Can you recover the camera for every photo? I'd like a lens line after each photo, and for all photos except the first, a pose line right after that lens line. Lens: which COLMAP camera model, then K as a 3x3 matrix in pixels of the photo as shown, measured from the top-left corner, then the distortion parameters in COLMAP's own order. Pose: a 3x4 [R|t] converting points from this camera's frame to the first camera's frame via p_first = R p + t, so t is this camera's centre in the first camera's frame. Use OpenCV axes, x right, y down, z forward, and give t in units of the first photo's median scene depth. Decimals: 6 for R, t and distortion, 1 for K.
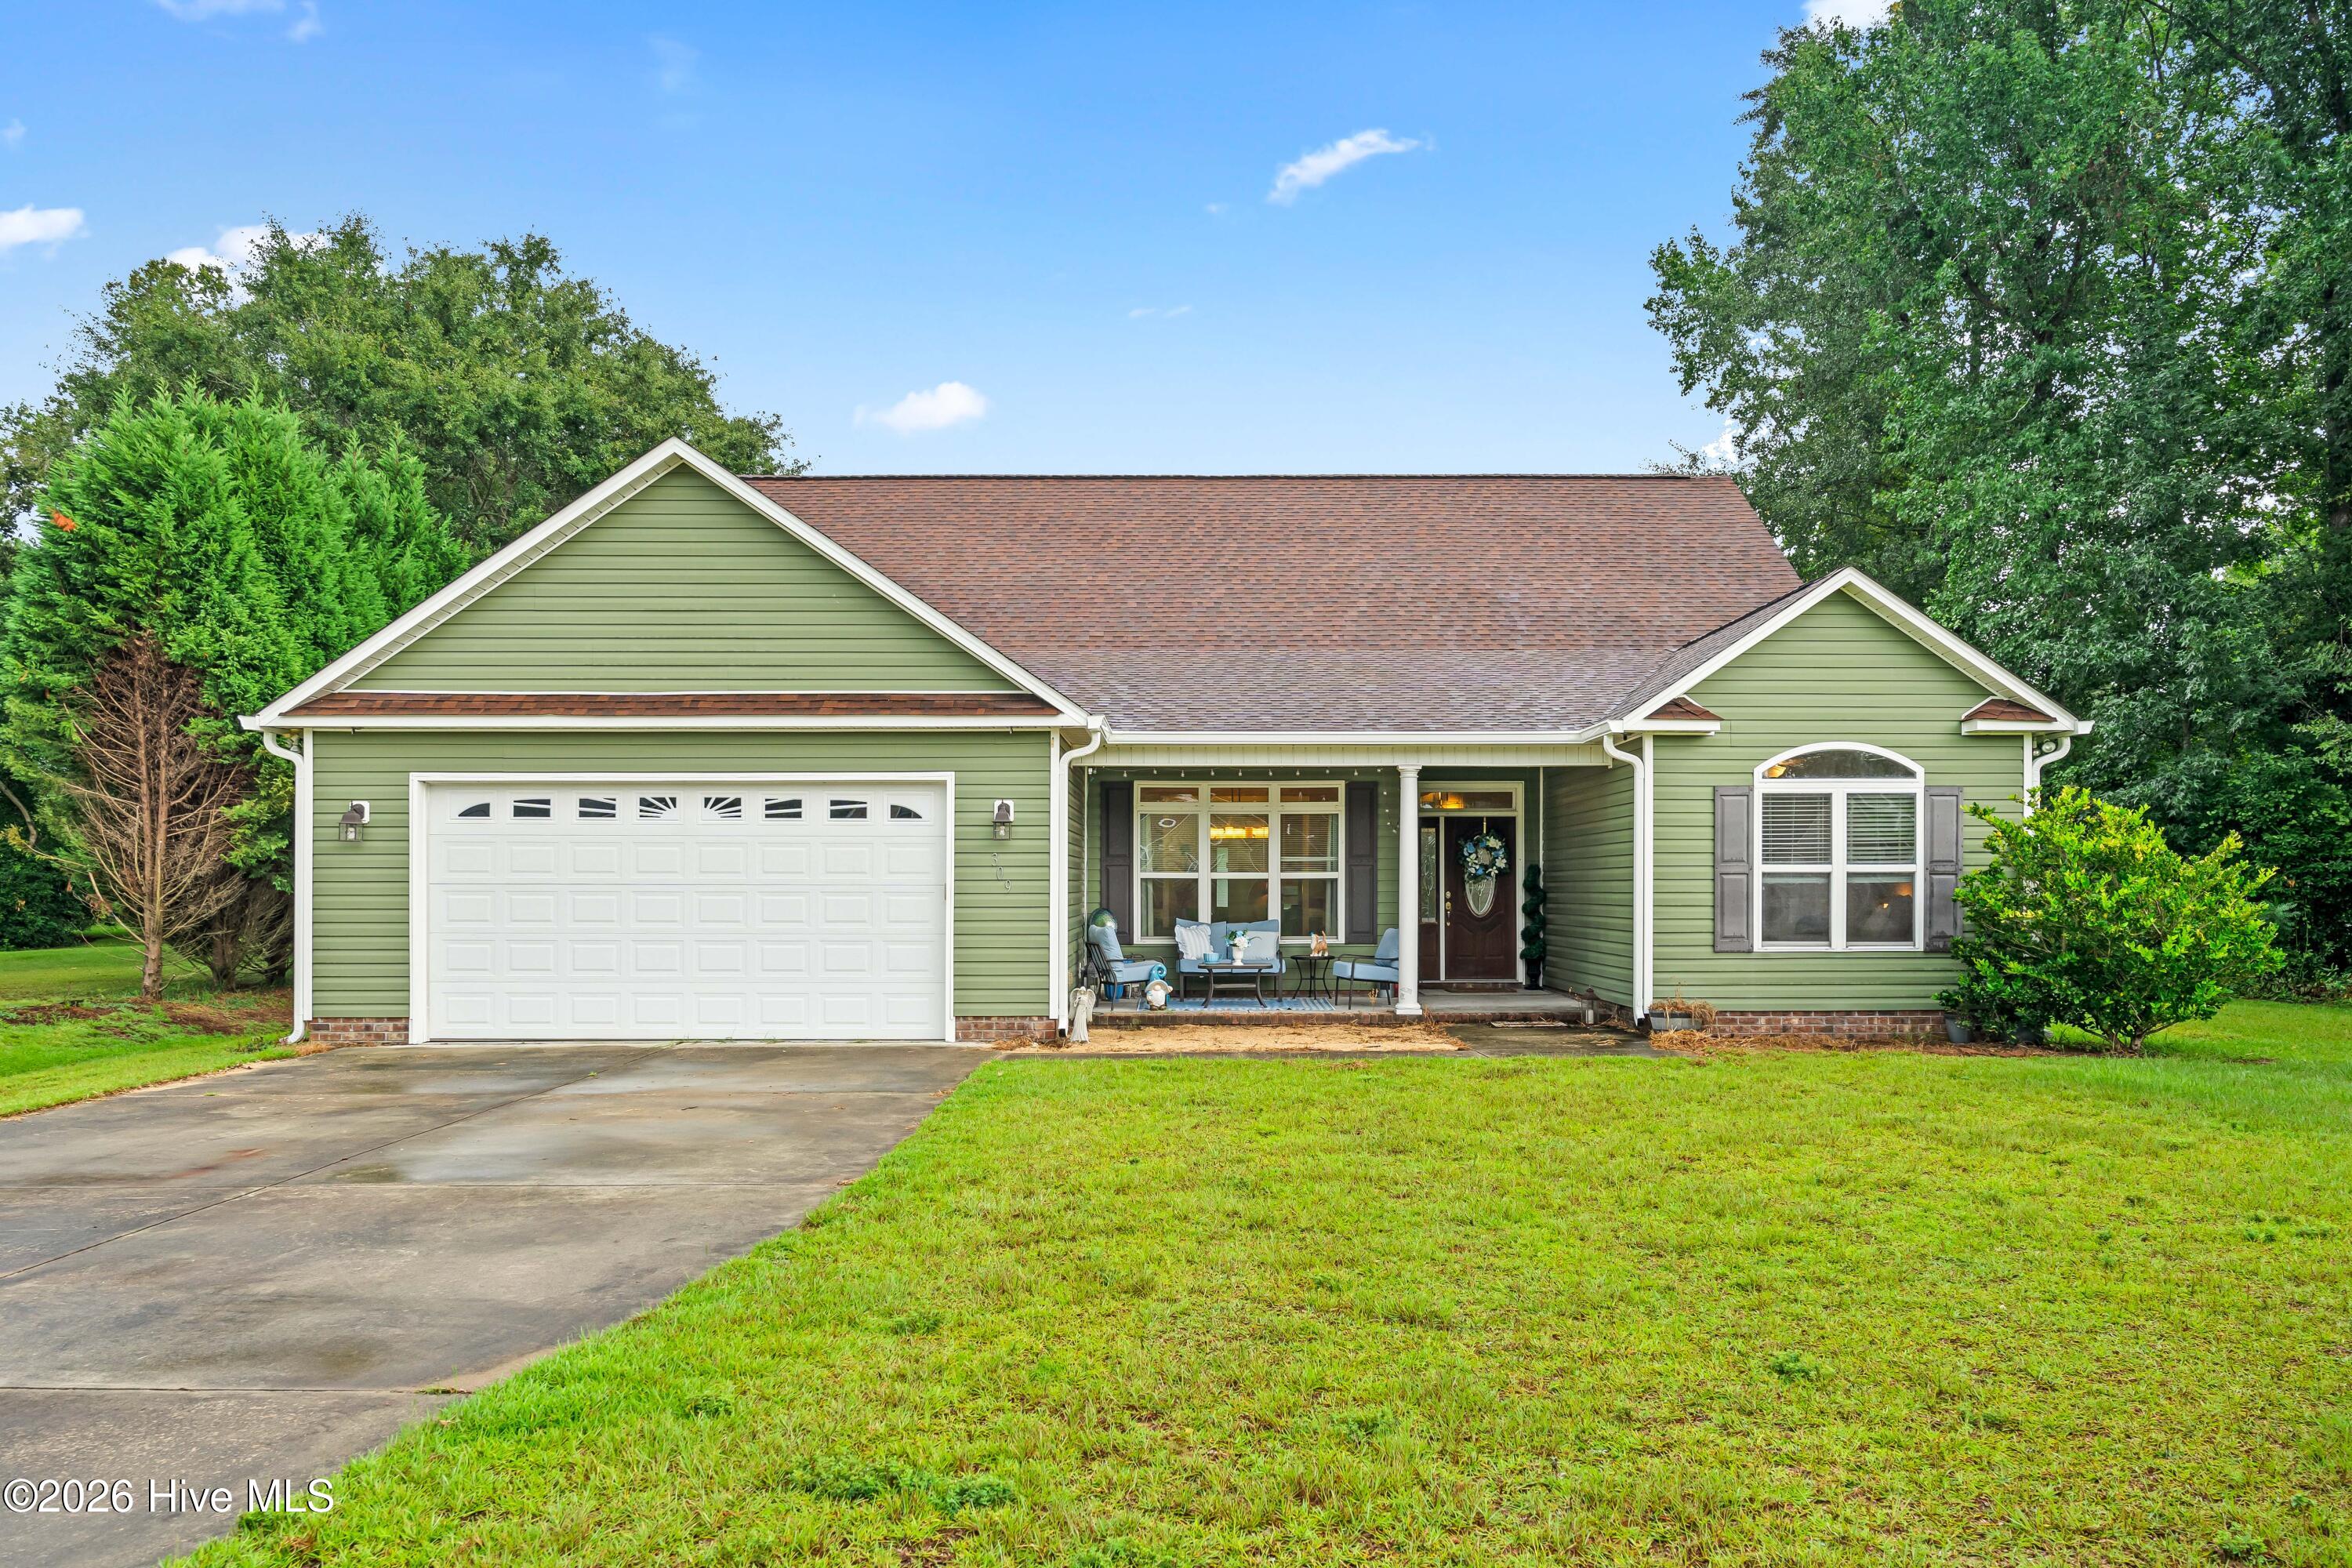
lens RADIAL K [[1776.1, 0, 1165.5], [0, 1776.1, 878.0], [0, 0, 1]] dist [0.014124, 0.006124]
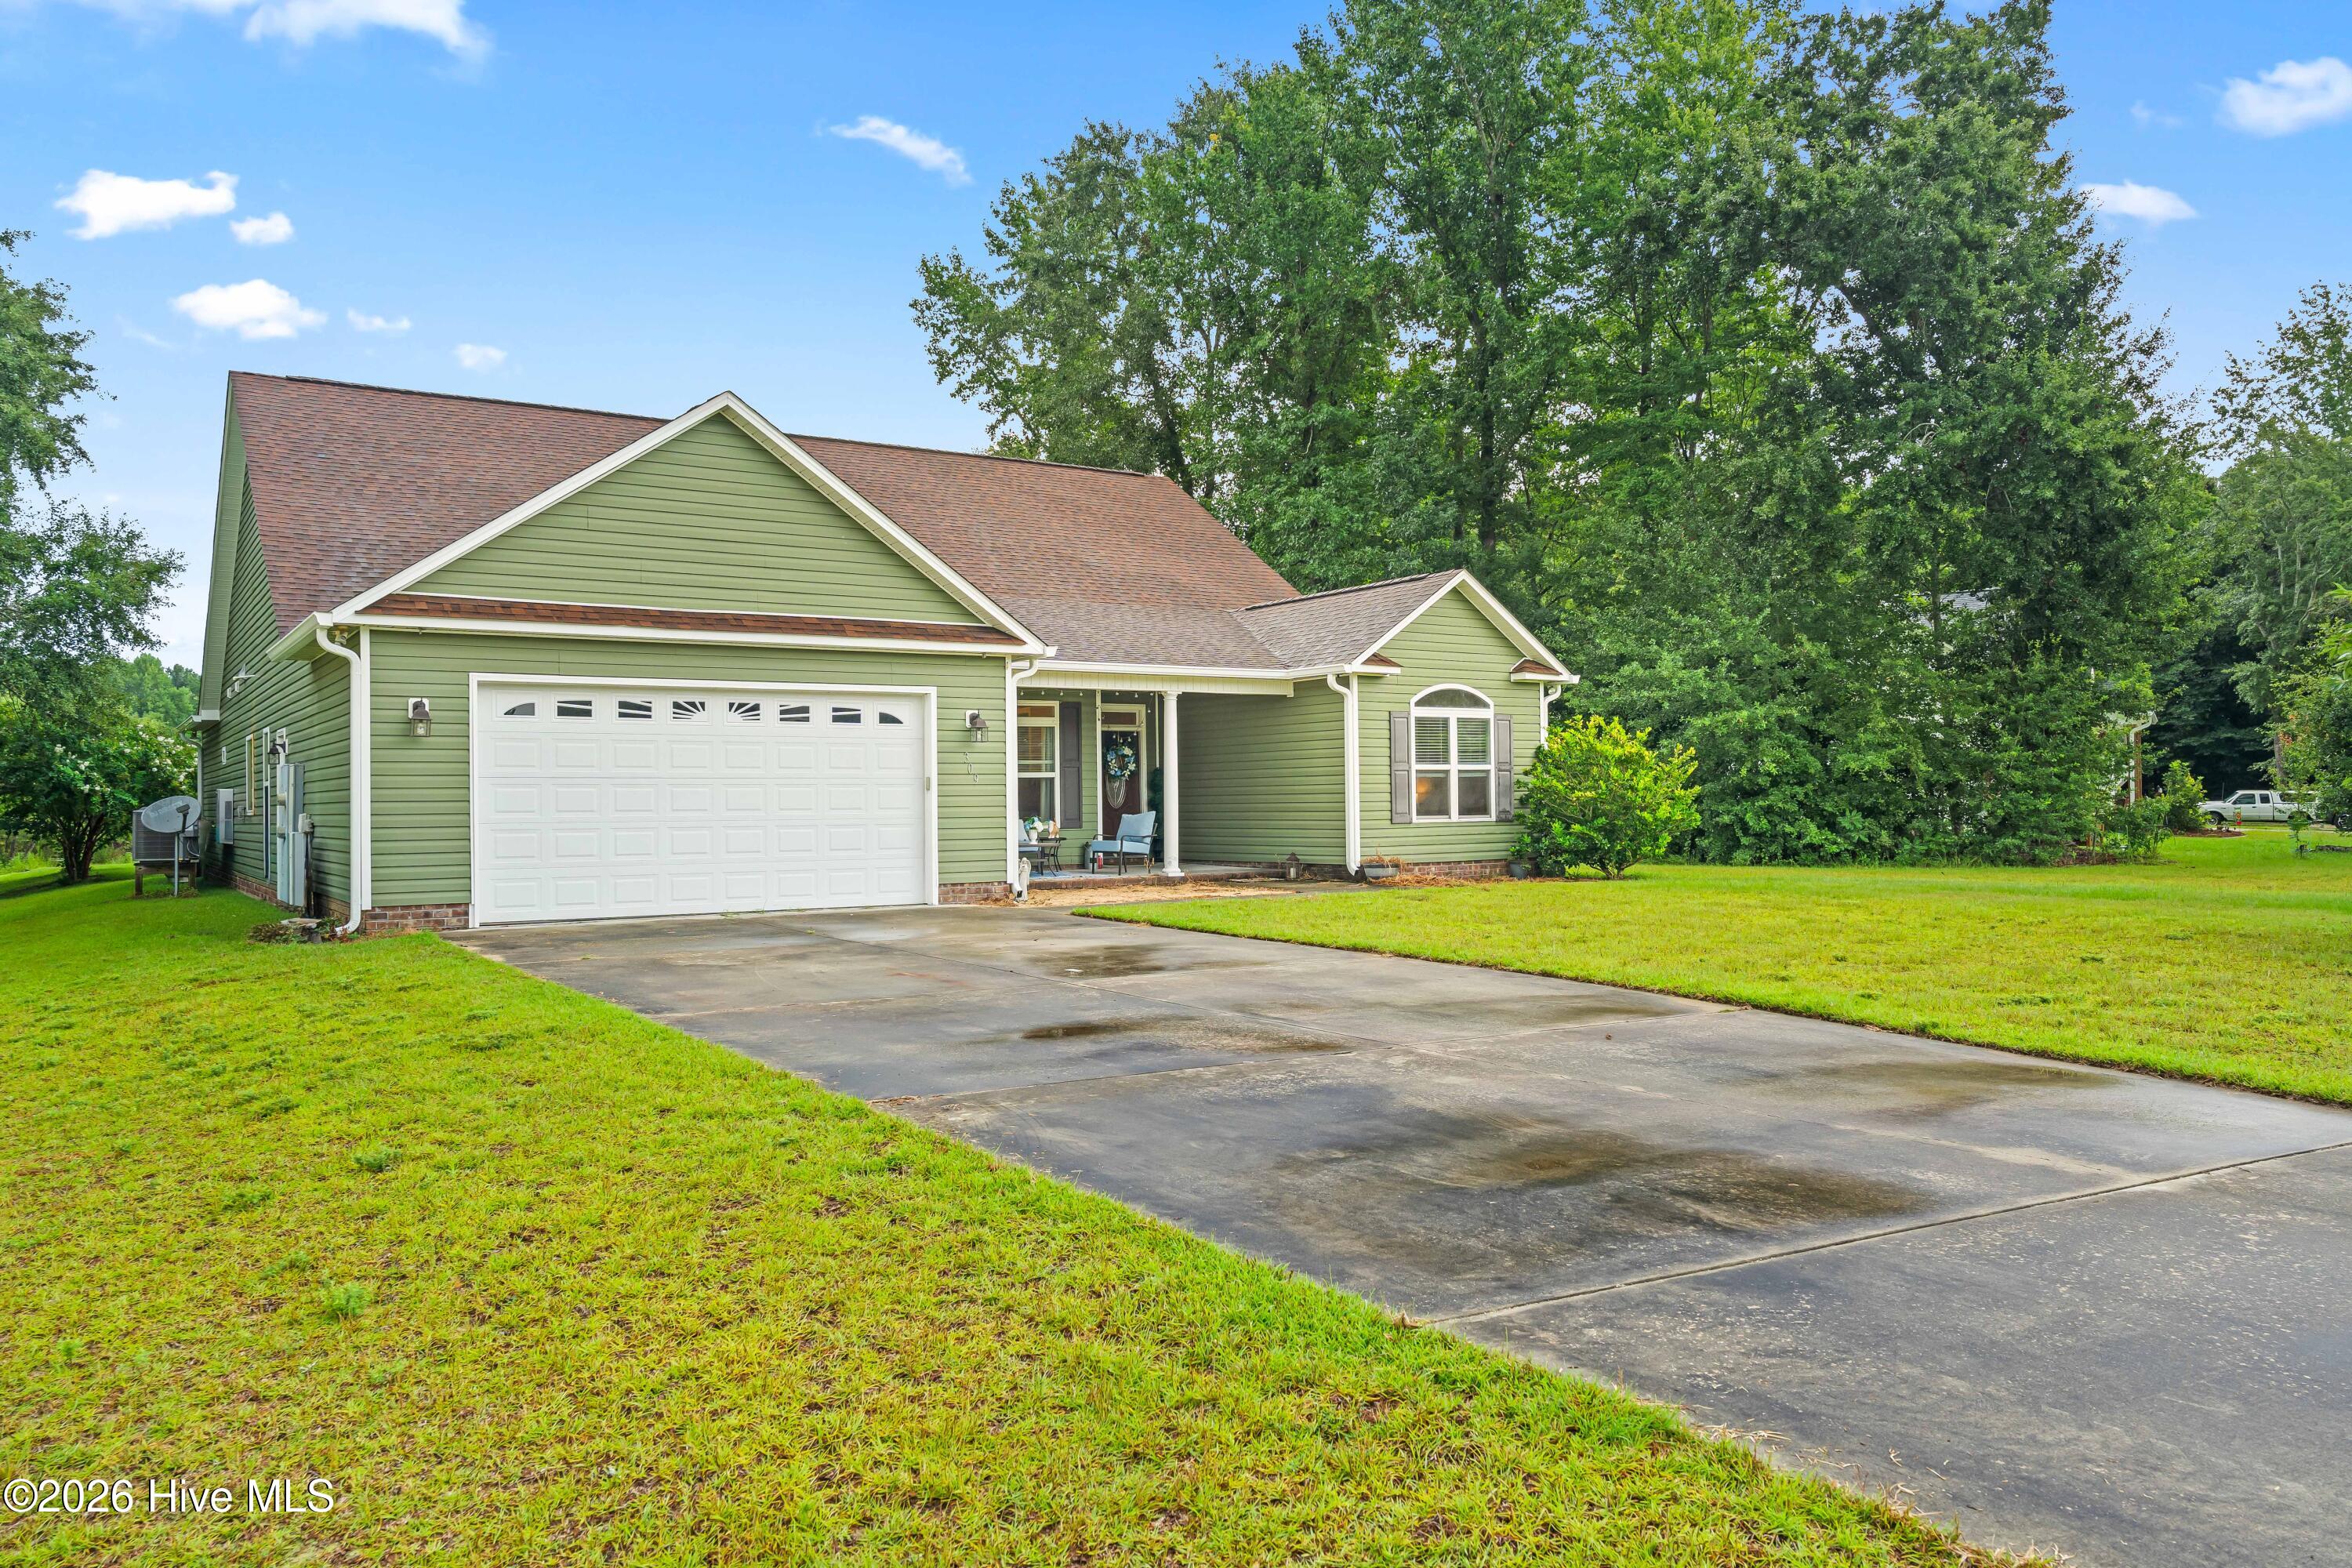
lens RADIAL K [[1646.3, 0, 1176.9], [0, 1646.3, 785.9], [0, 0, 1]] dist [0.005857, 0.000433]
pose [[0.841561, -0.003430, 0.540151, -0.579606], [0.006795, 0.999968, -0.004237, 0.014830], [-0.540120, 0.007236, 0.841557, -0.053305]]
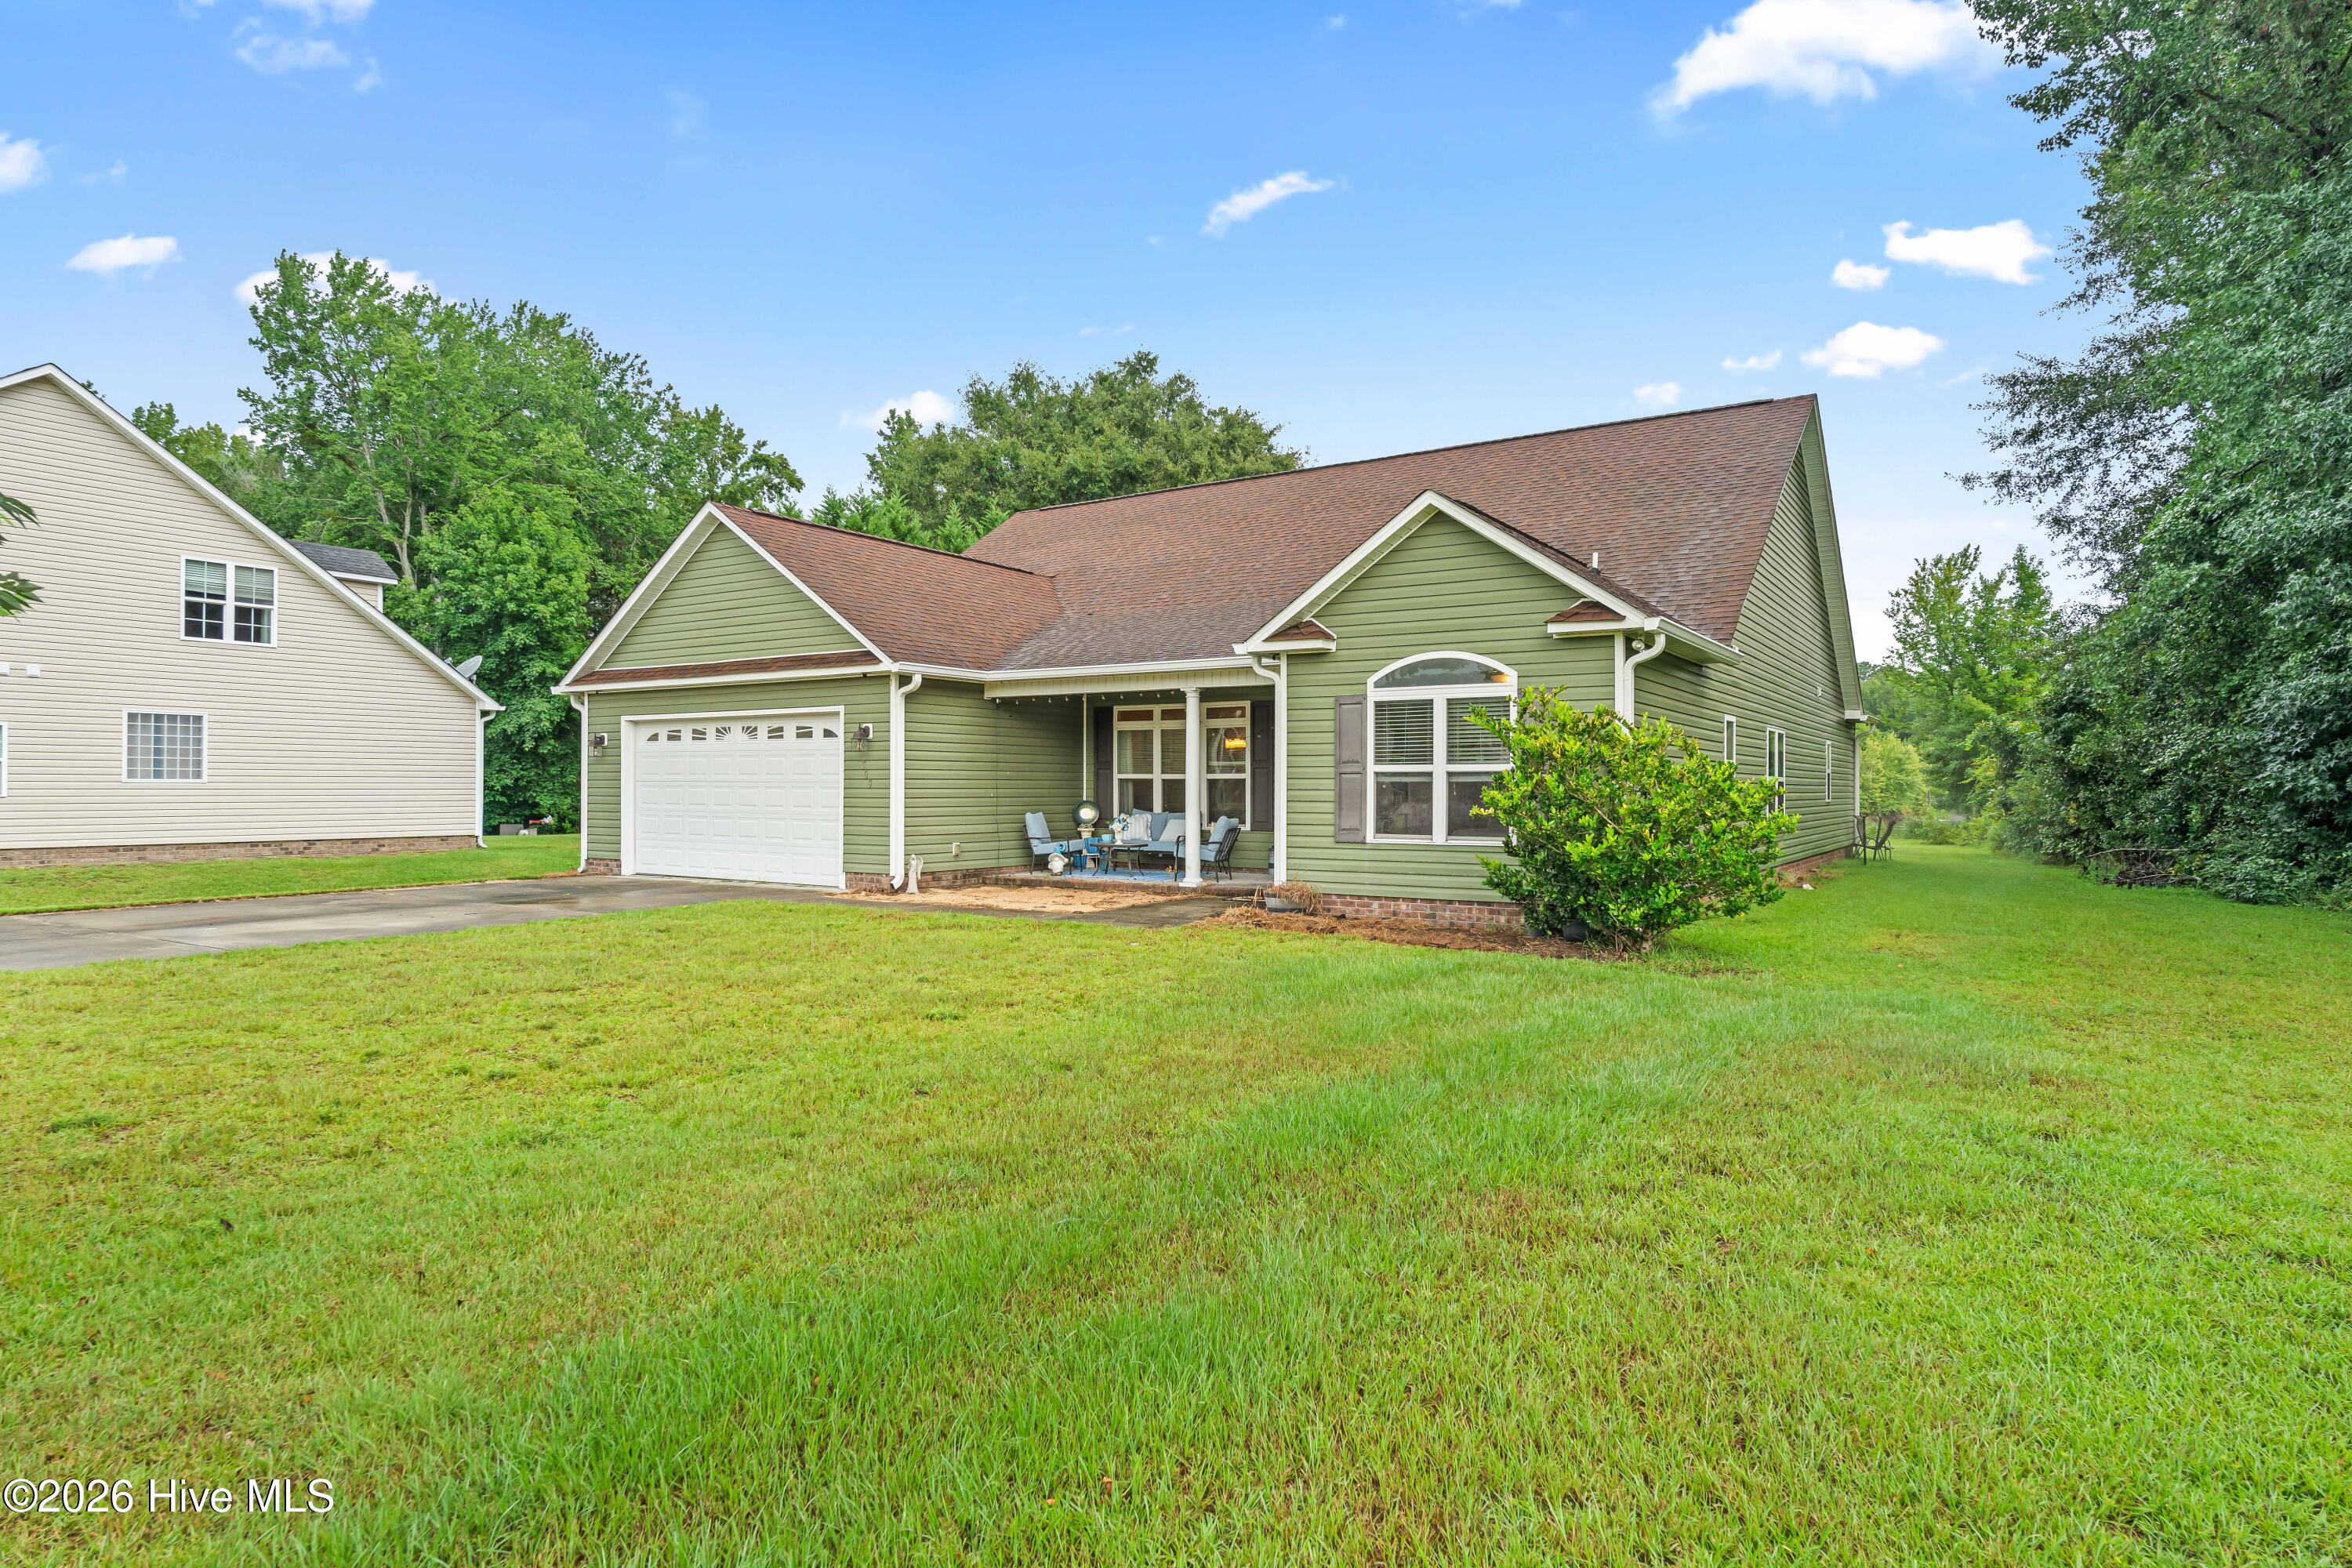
lens RADIAL K [[1324.6, 0, 1175.7], [0, 1324.6, 778.5], [0, 0, 1]] dist [-0.000787, -0.000344]
pose [[0.826058, -0.000600, -0.563585, 0.702559], [-0.002312, 0.999987, -0.004454, 0.004966], [0.563581, 0.004982, 0.826046, 0.244066]]
